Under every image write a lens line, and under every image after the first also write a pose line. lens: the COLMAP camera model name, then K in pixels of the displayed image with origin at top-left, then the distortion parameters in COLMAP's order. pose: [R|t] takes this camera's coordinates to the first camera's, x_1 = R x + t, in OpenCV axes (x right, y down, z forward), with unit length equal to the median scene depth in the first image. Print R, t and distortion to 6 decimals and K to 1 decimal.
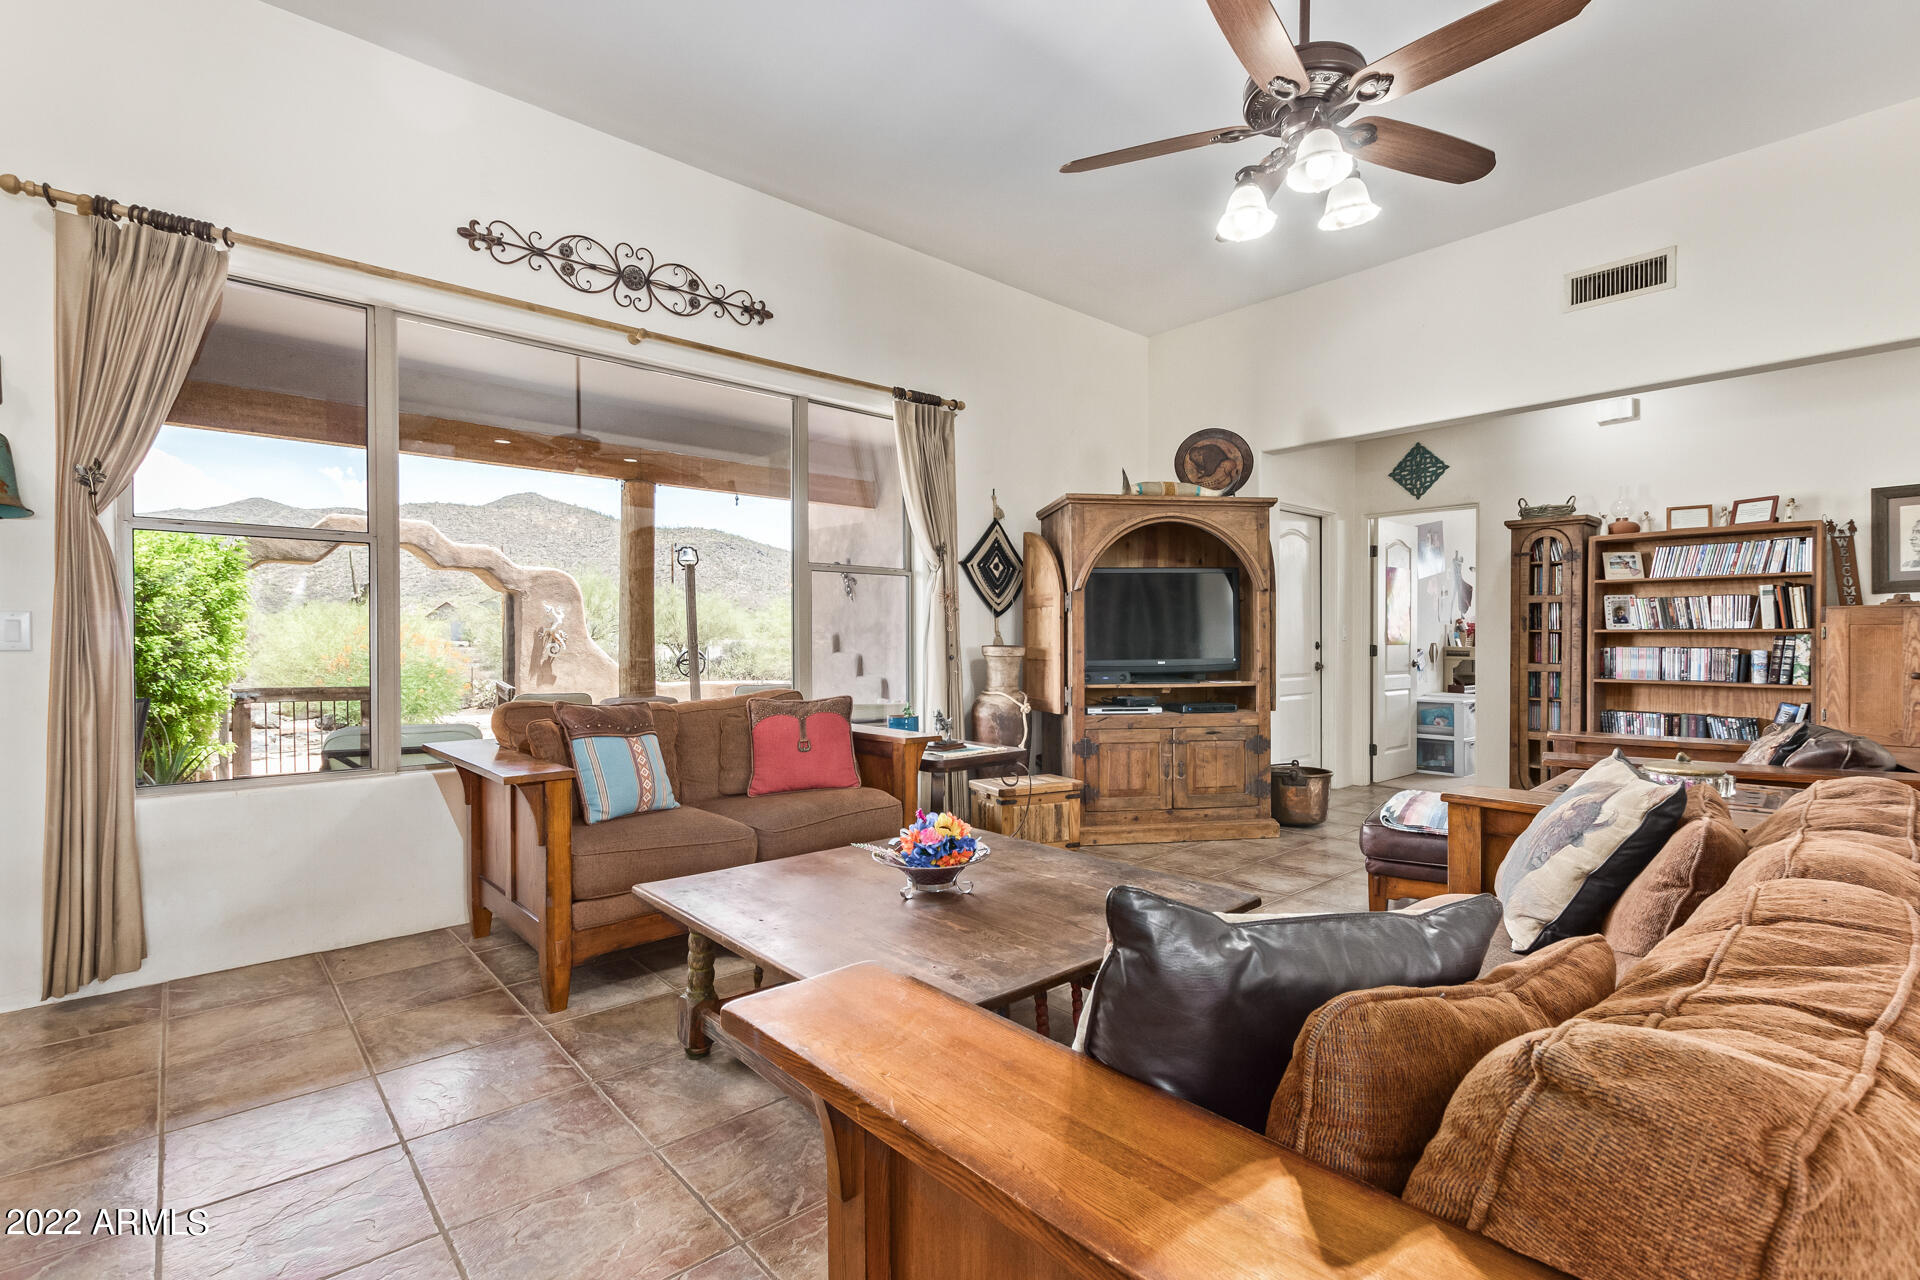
lens RADIAL K [[875.6, 0, 975.8], [0, 875.6, 636.3], [0, 0, 1]] dist [0.010171, -0.003473]
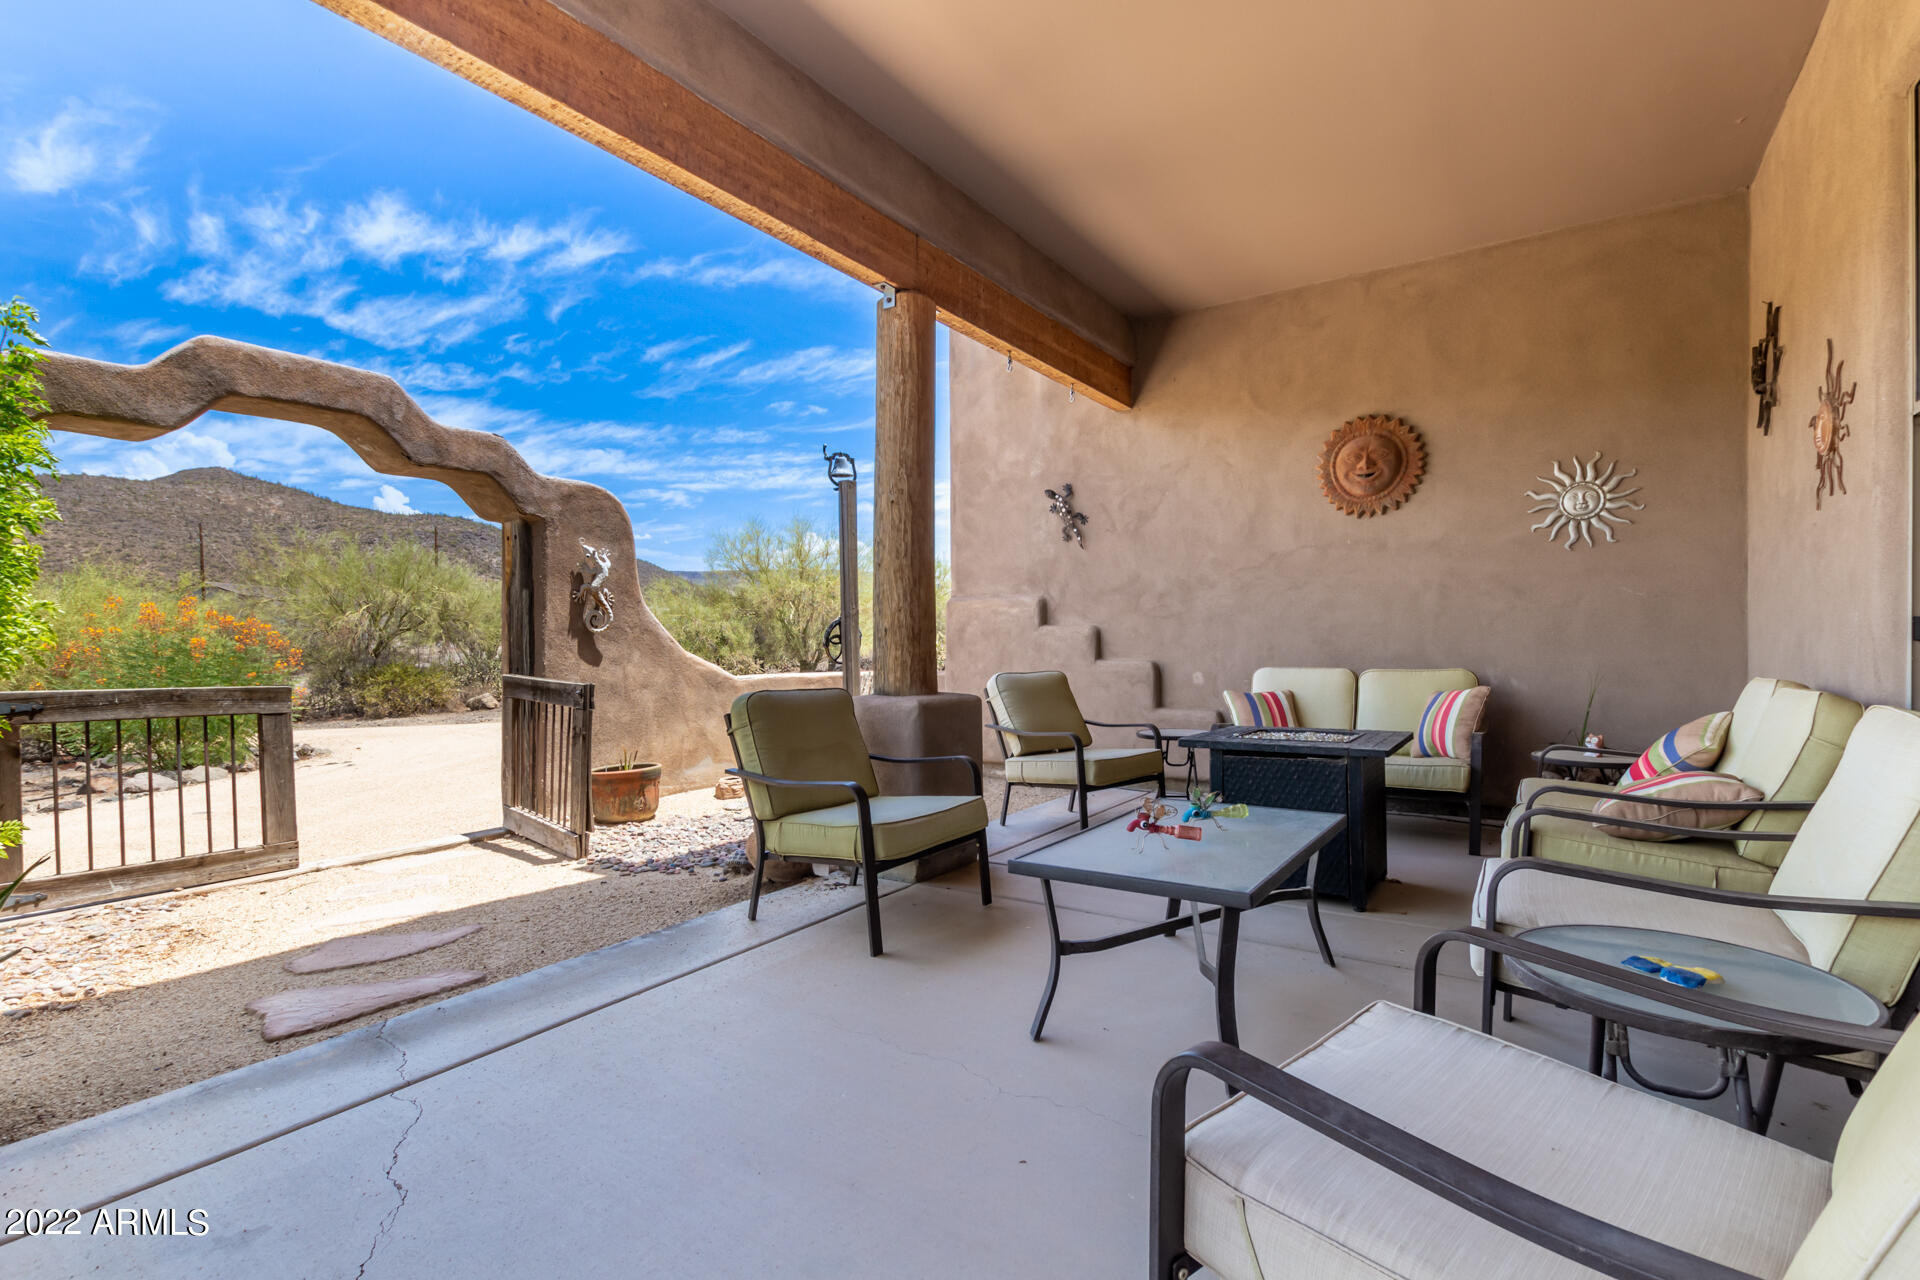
lens RADIAL K [[875.6, 0, 955.2], [0, 875.6, 634.4], [0, 0, 1]] dist [0.010171, -0.003473]
pose [[0.972773, -0.000574, 0.231759, -0.384431], [0.001364, 0.999994, -0.003248, 0.026981], [-0.231756, 0.003476, 0.972768, 0.370872]]
